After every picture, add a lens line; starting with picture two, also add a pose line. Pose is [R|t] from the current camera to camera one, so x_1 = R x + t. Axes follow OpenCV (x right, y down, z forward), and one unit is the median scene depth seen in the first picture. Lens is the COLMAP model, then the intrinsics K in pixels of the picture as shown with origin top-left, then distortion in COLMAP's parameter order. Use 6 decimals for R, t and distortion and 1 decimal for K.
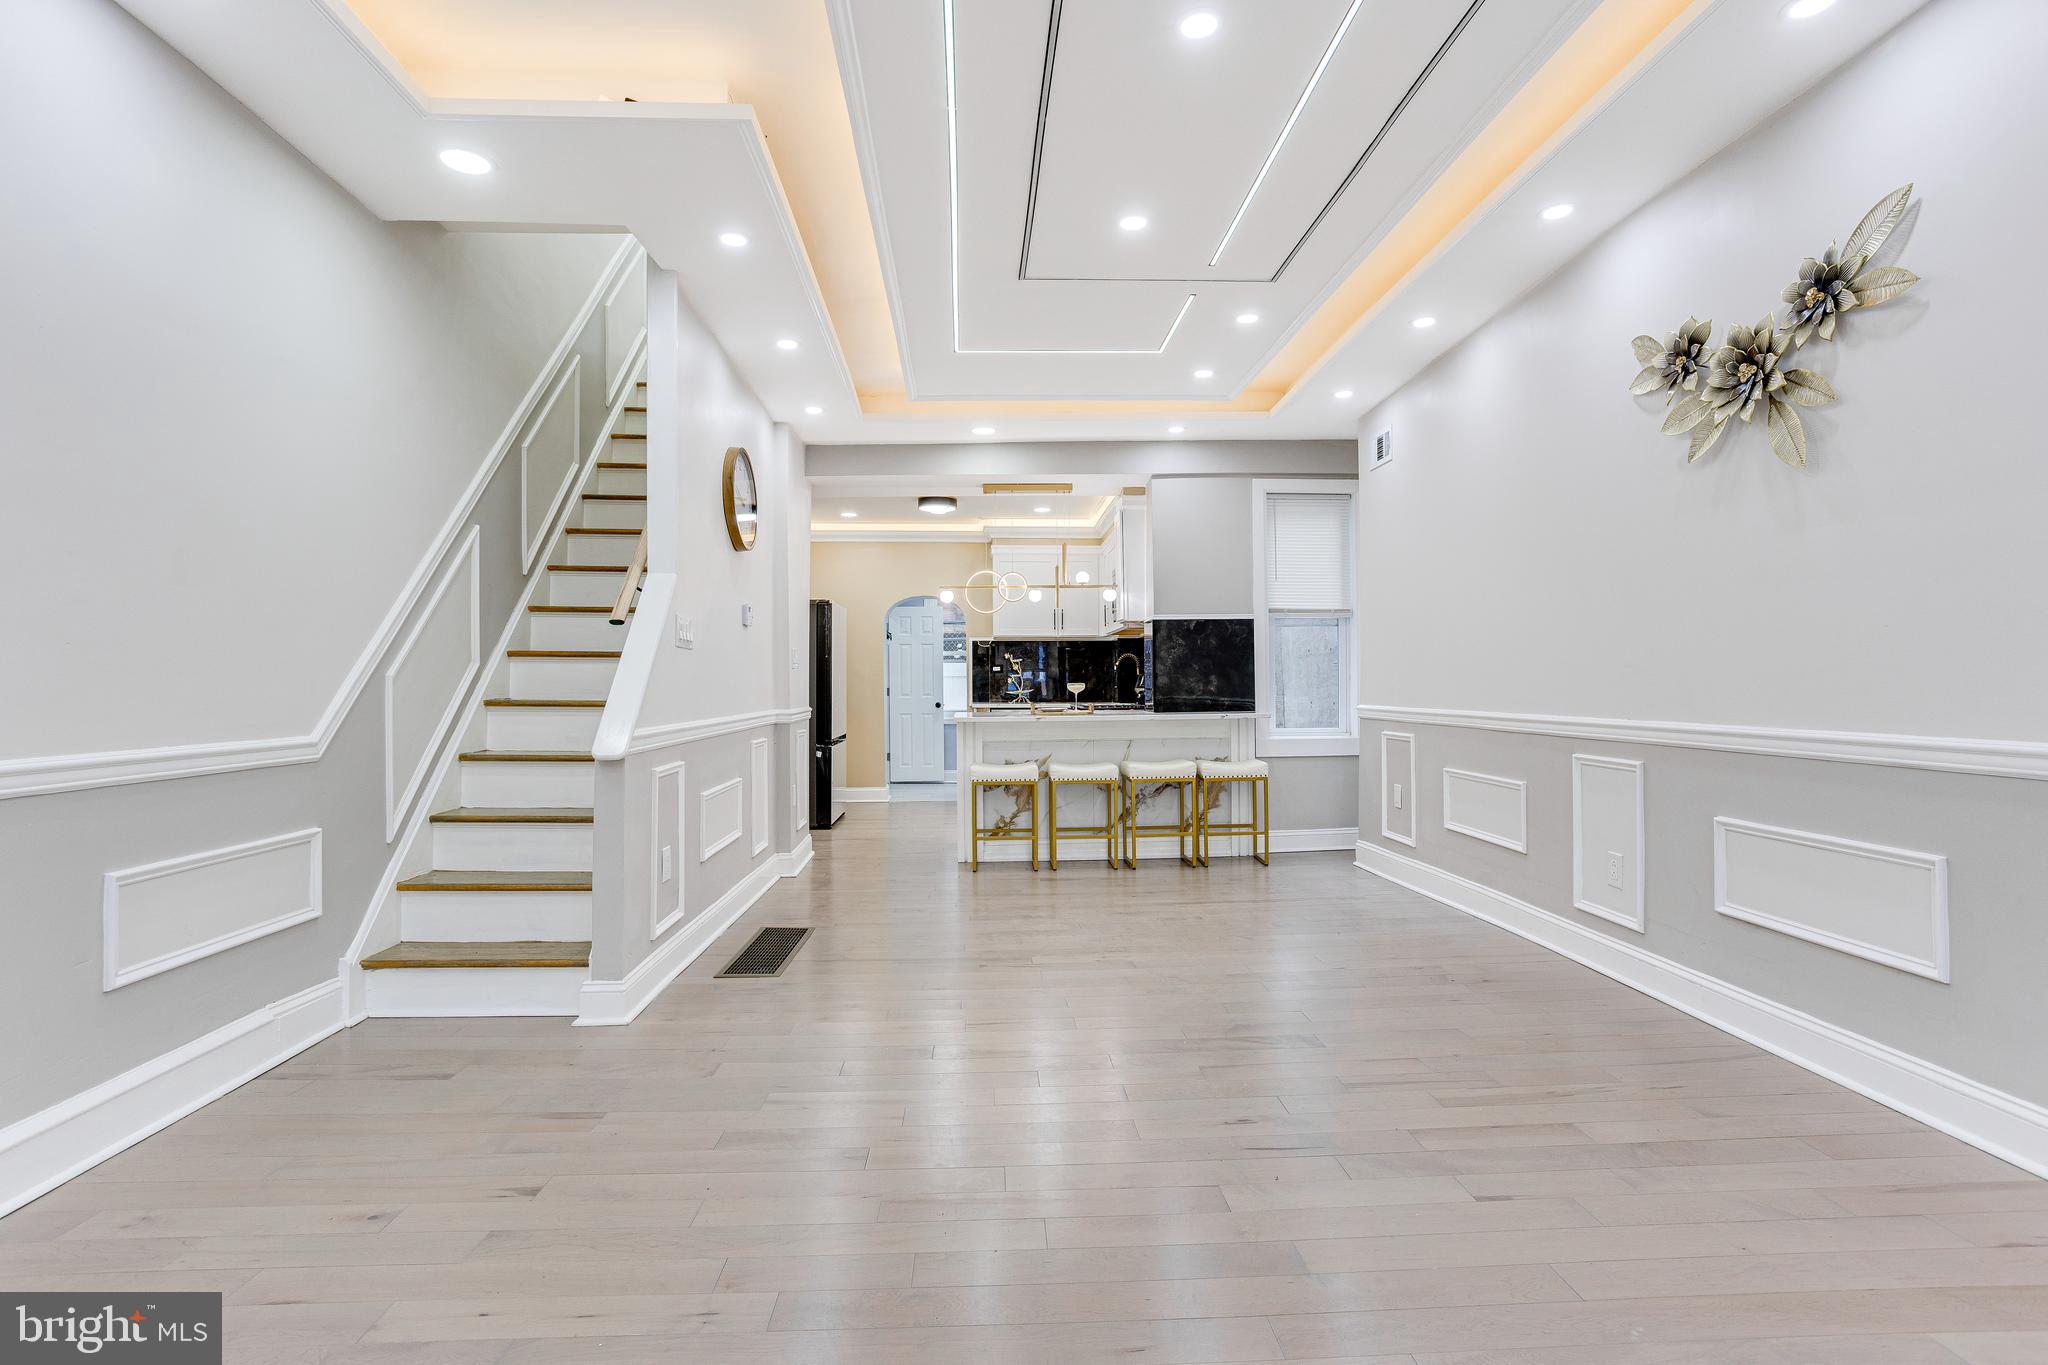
lens RADIAL K [[985.4, 0, 1025.4], [0, 985.4, 675.5], [0, 0, 1]] dist [-0.052280, 0.034252]
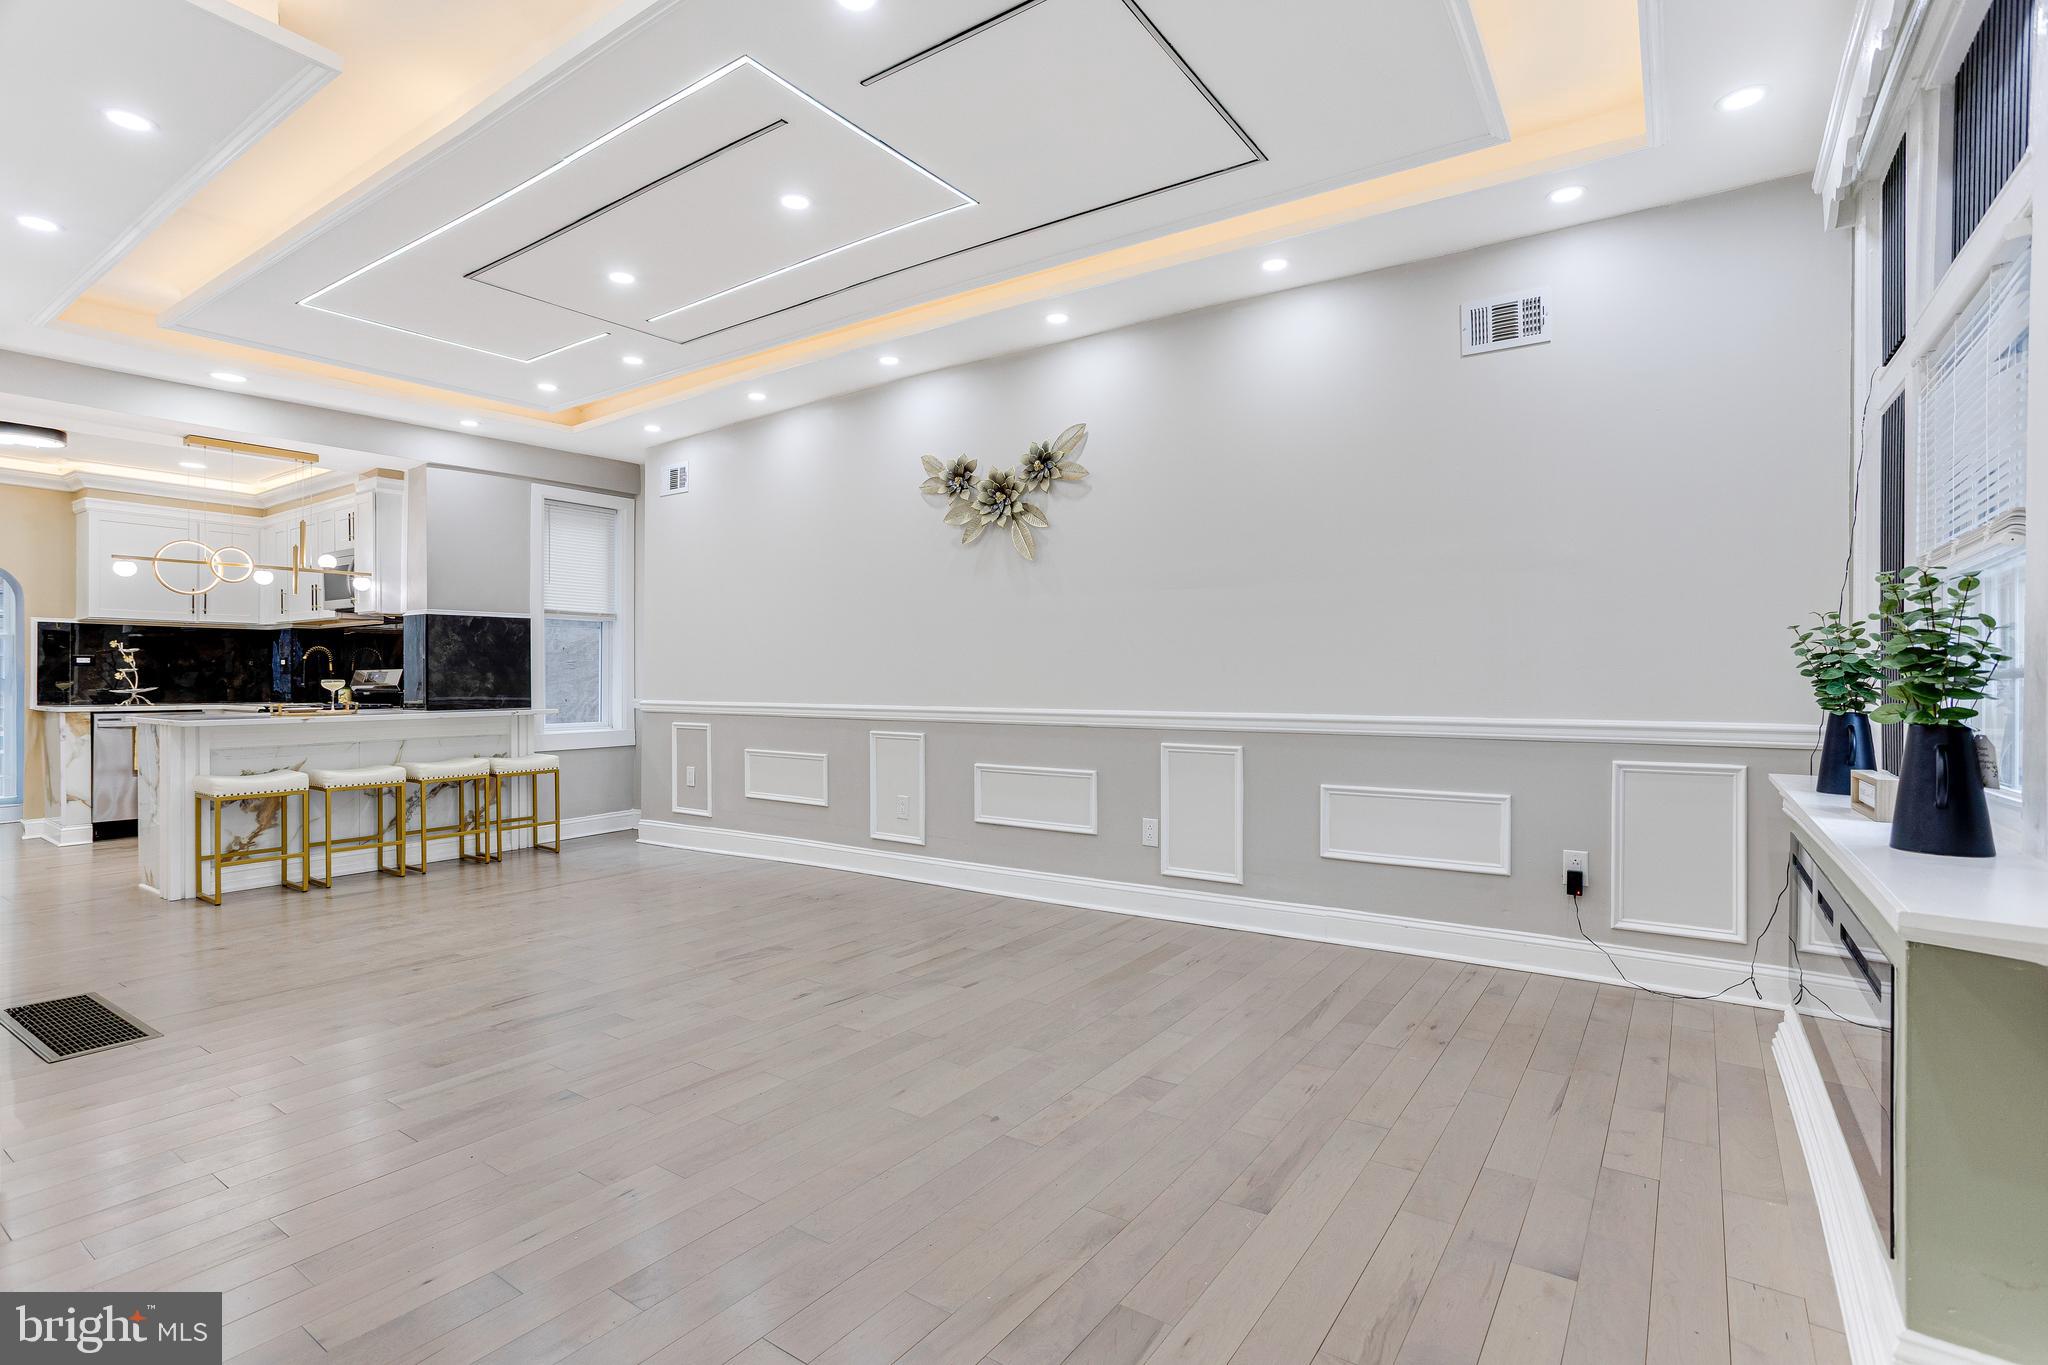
lens RADIAL K [[985.4, 0, 1025.4], [0, 985.4, 675.5], [0, 0, 1]] dist [-0.052280, 0.034252]
pose [[0.611077, 0.008358, 0.791527, -0.267444], [-0.009428, 0.999950, -0.003280, 0.000900], [-0.791515, -0.005458, 0.611125, -0.039690]]
